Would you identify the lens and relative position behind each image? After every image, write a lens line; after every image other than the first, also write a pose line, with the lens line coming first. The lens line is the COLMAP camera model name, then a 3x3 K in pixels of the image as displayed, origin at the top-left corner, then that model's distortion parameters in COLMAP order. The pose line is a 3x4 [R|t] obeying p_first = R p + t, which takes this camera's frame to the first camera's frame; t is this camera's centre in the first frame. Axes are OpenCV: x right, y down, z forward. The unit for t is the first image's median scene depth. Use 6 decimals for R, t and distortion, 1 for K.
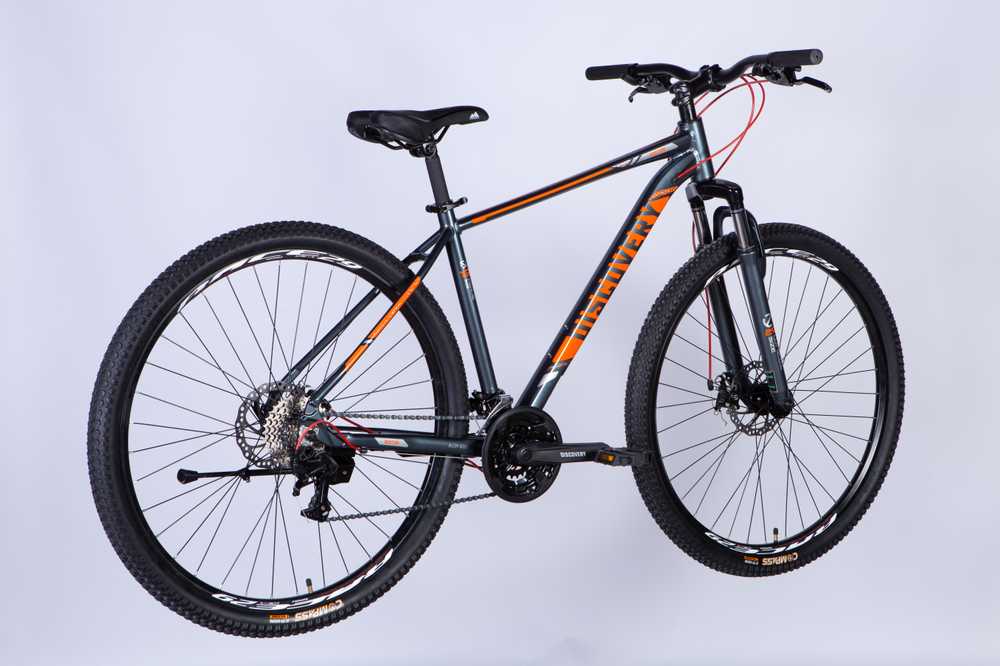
lens RADIAL K [[1952.9, 0, 497.8], [0, 1952.9, 333.4], [0, 0, 1]] dist [0.206976, 0.000000]
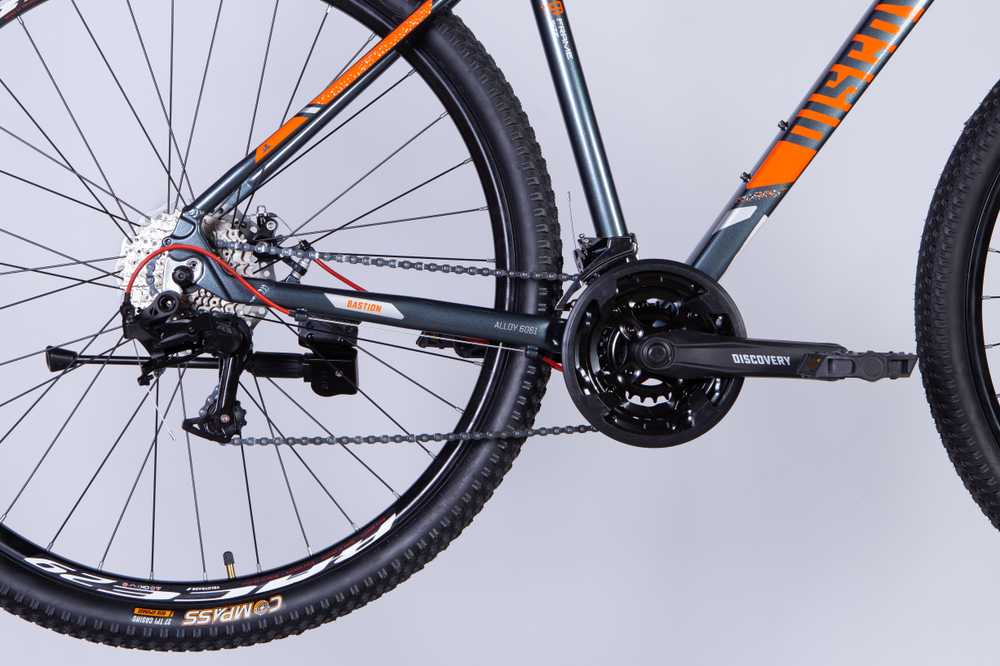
lens RADIAL K [[1559.9, 0, 509.2], [0, 1559.9, 294.4], [0, 0, 1]] dist [-0.050018, 0.000000]
pose [[0.896500, -0.000900, -0.443043, 0.164364], [-0.042814, 0.995142, -0.088657, 0.086508], [0.440970, 0.098450, 0.892106, 0.624803]]
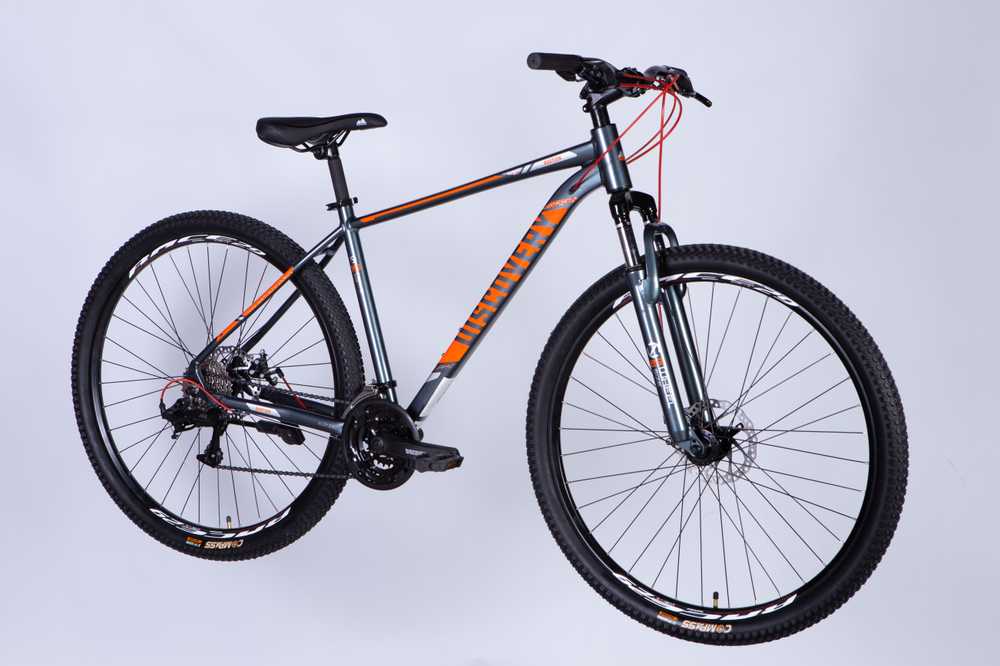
lens RADIAL K [[1952.9, 0, 476.8], [0, 1952.9, 342.8], [0, 0, 1]] dist [0.206976, 0.000000]
pose [[0.473357, 0.089333, -0.876329, 0.972934], [-0.104586, 0.993507, 0.044785, -0.045401], [0.874640, 0.070452, 0.479627, 0.547451]]
